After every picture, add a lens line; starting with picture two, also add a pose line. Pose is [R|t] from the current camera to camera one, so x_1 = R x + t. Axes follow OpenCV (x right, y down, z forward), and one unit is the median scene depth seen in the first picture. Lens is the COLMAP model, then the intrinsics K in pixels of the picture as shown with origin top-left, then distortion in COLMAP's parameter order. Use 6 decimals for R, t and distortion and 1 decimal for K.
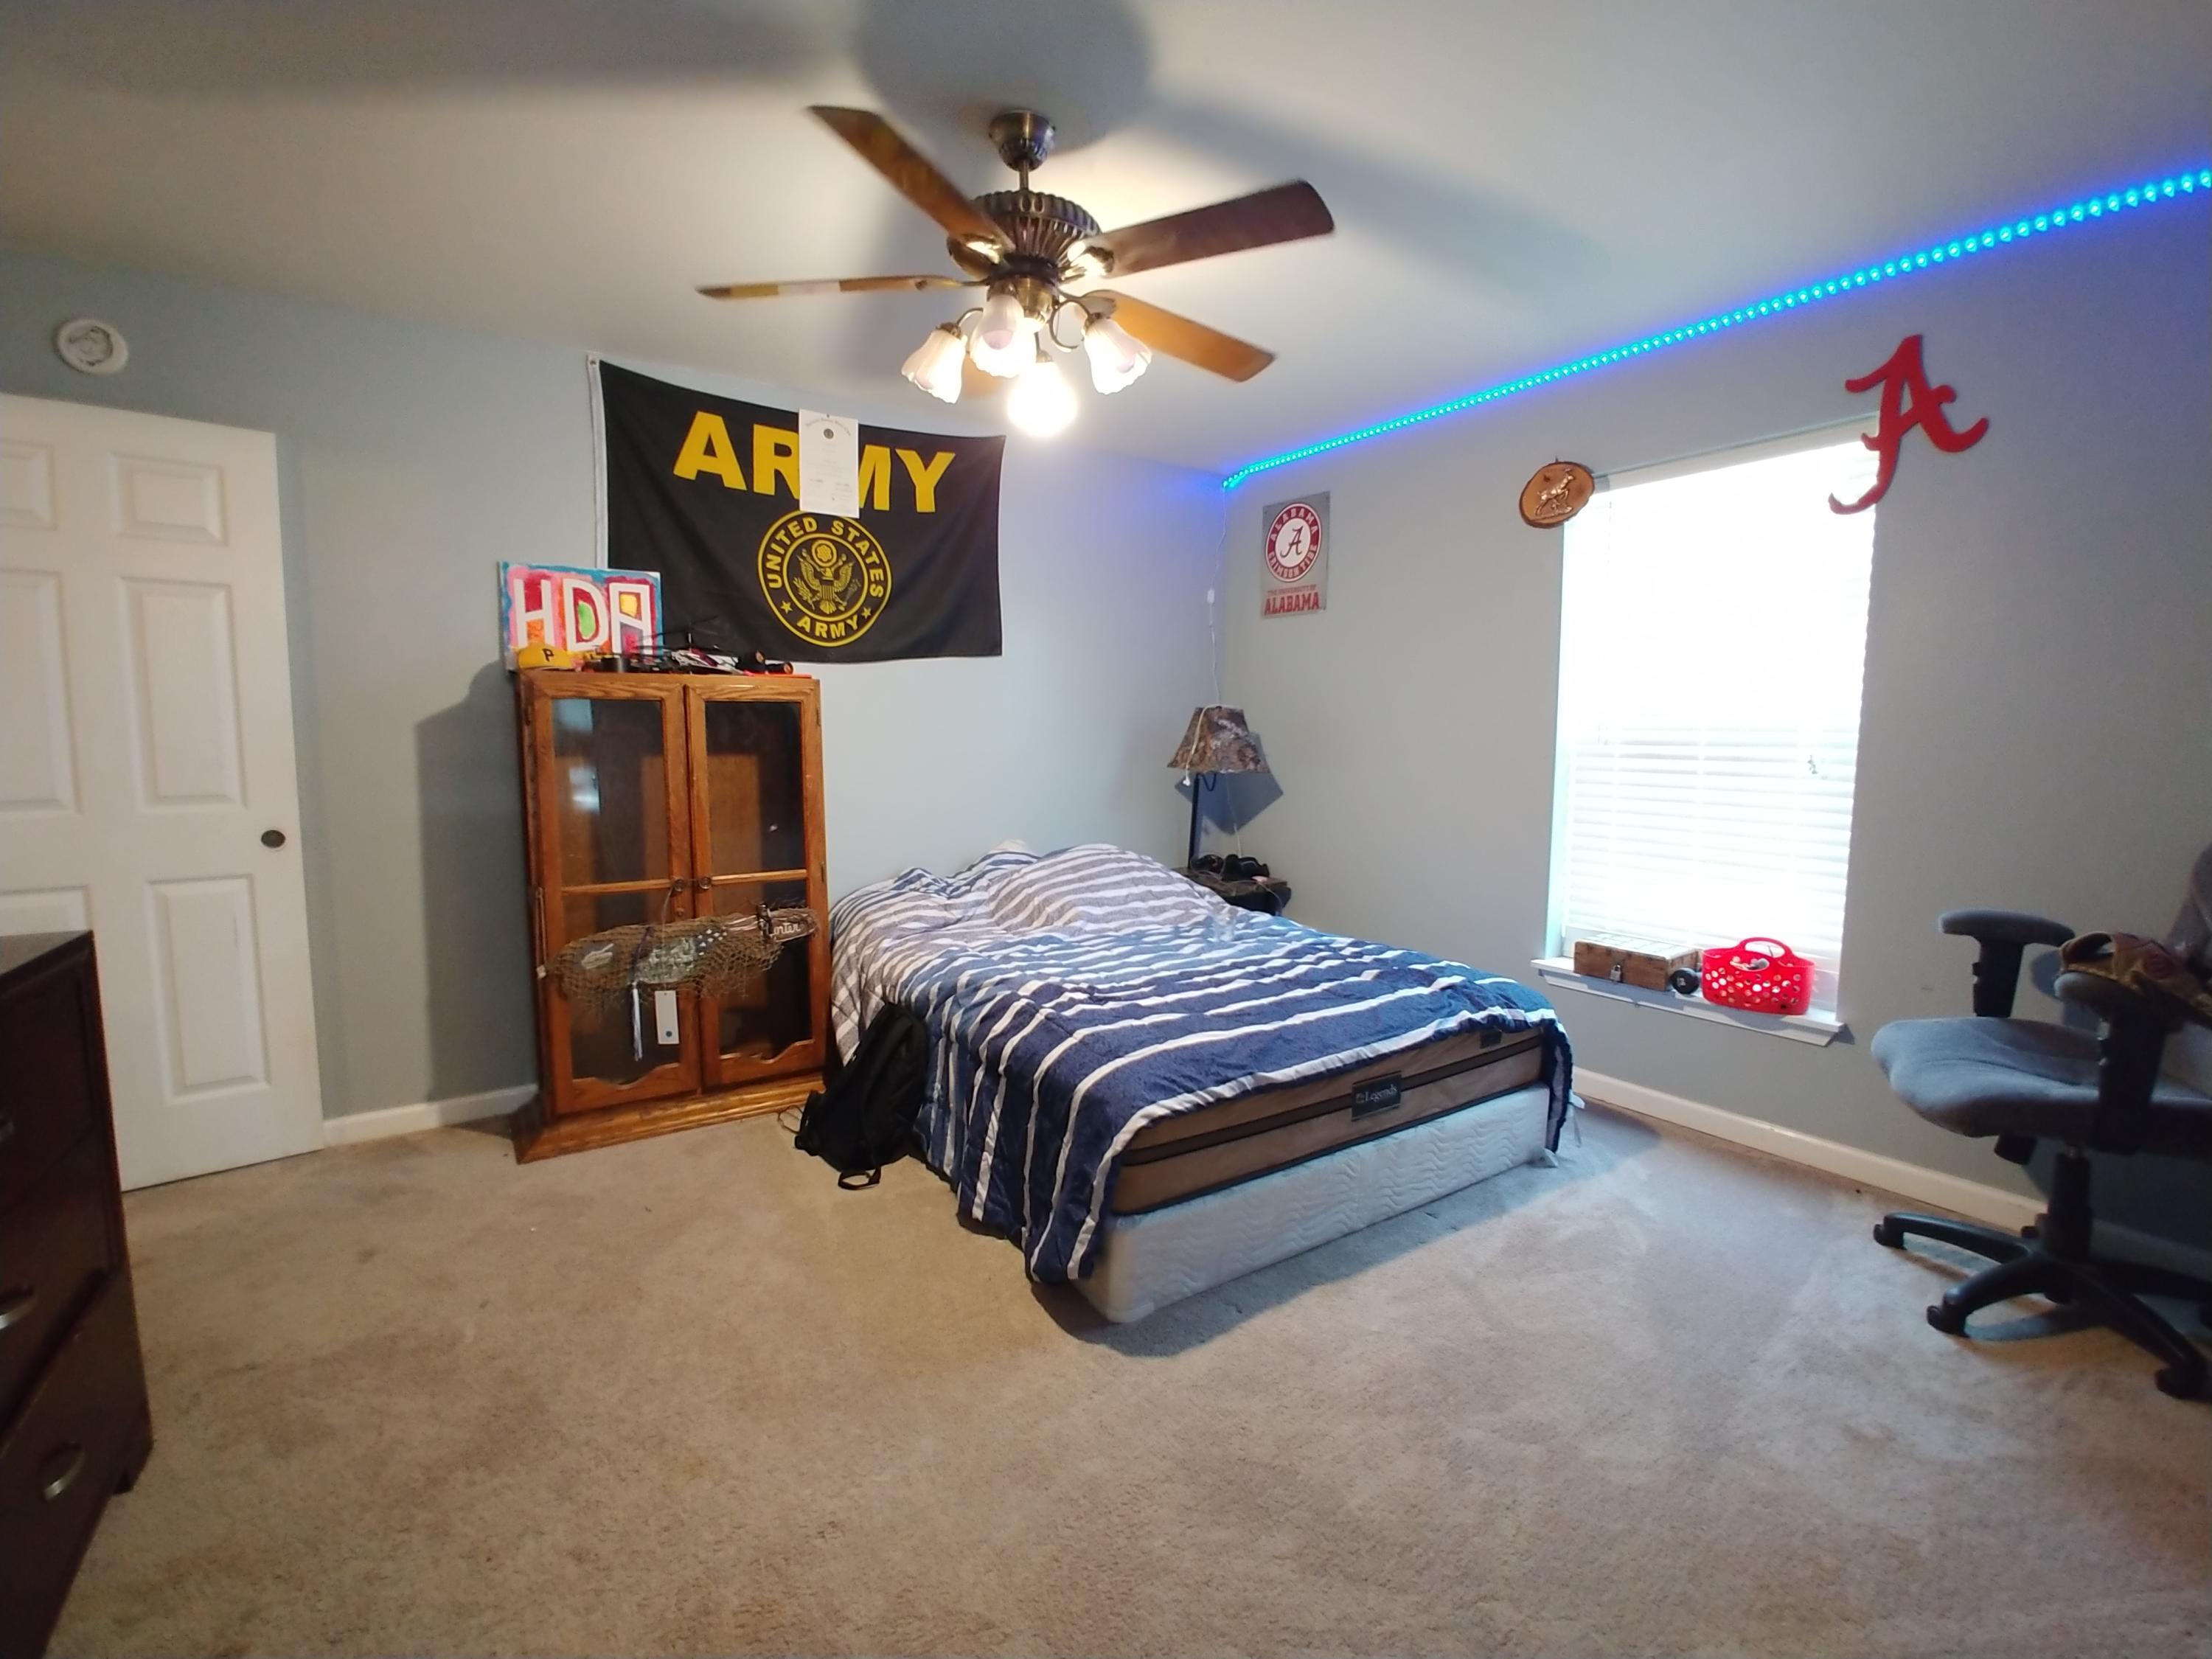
lens RADIAL K [[972.8, 0, 1103.2], [0, 972.8, 831.9], [0, 0, 1]] dist [-0.040565, 0.009955]
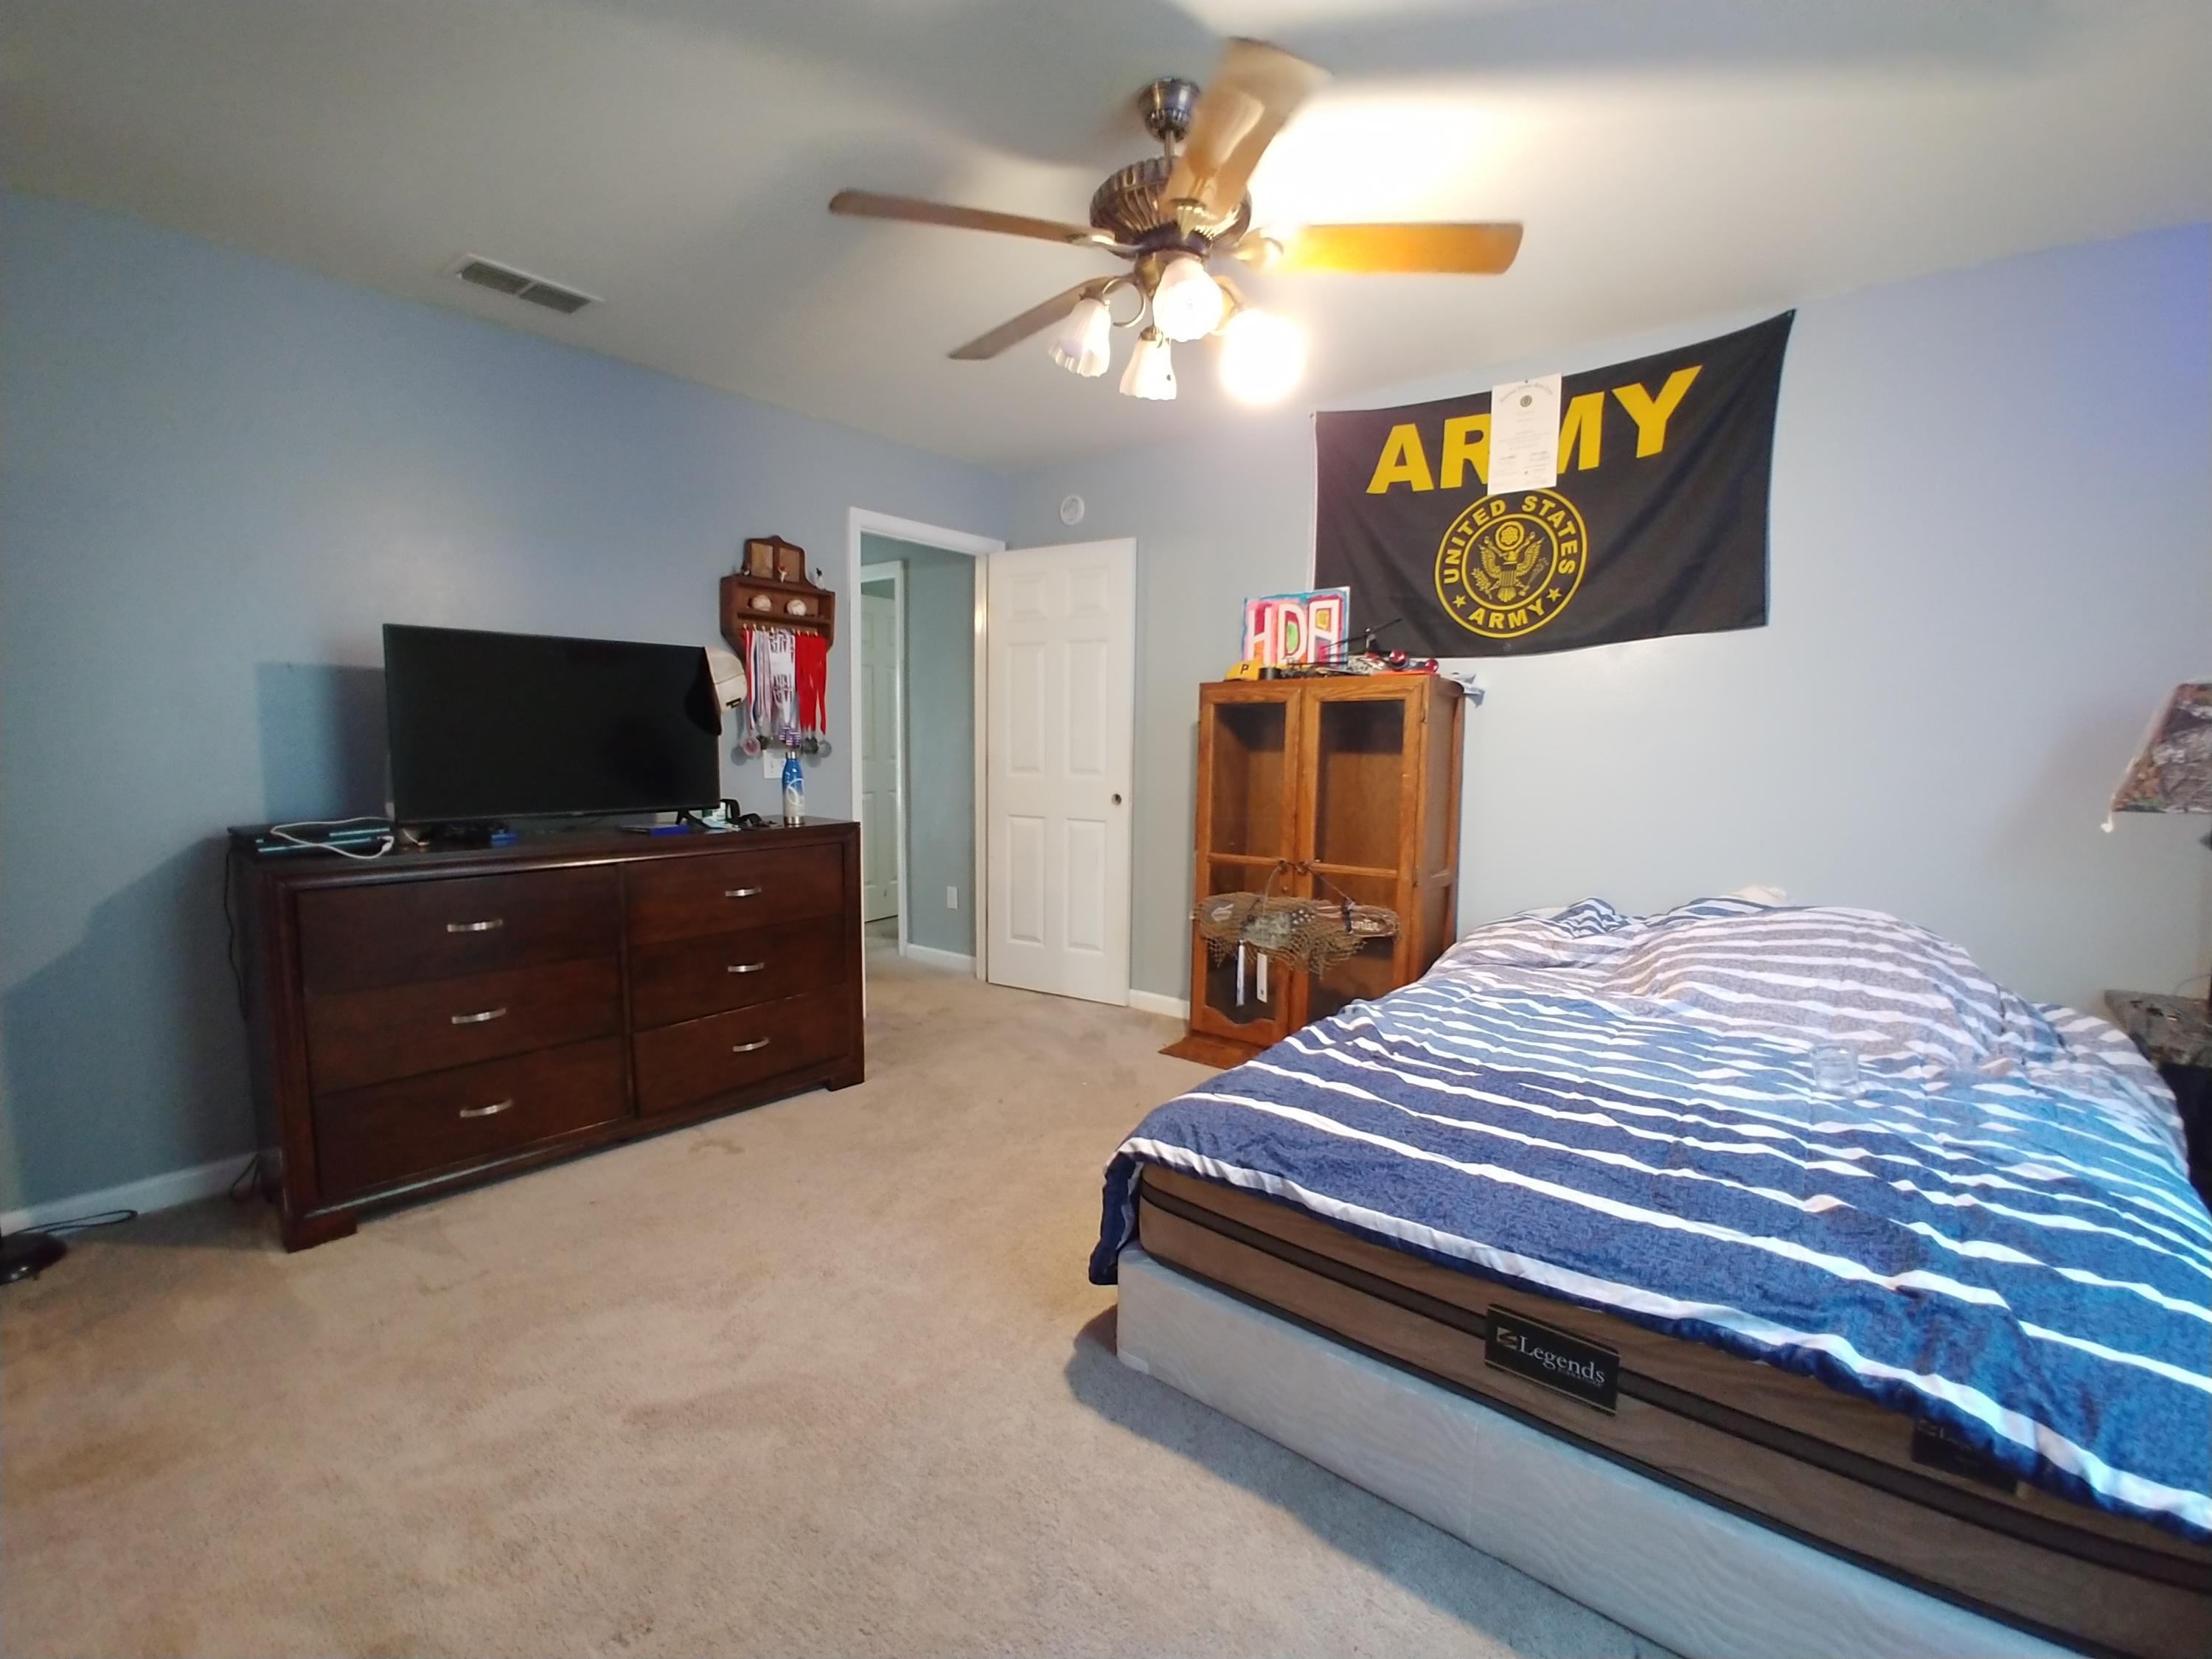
lens RADIAL K [[972.8, 0, 1103.2], [0, 972.8, 831.9], [0, 0, 1]] dist [-0.040565, 0.009955]
pose [[0.292910, 0.089944, -0.951900, 0.526070], [-0.104761, 0.992591, 0.061553, -0.028870], [0.950383, 0.081692, 0.300163, 0.415384]]
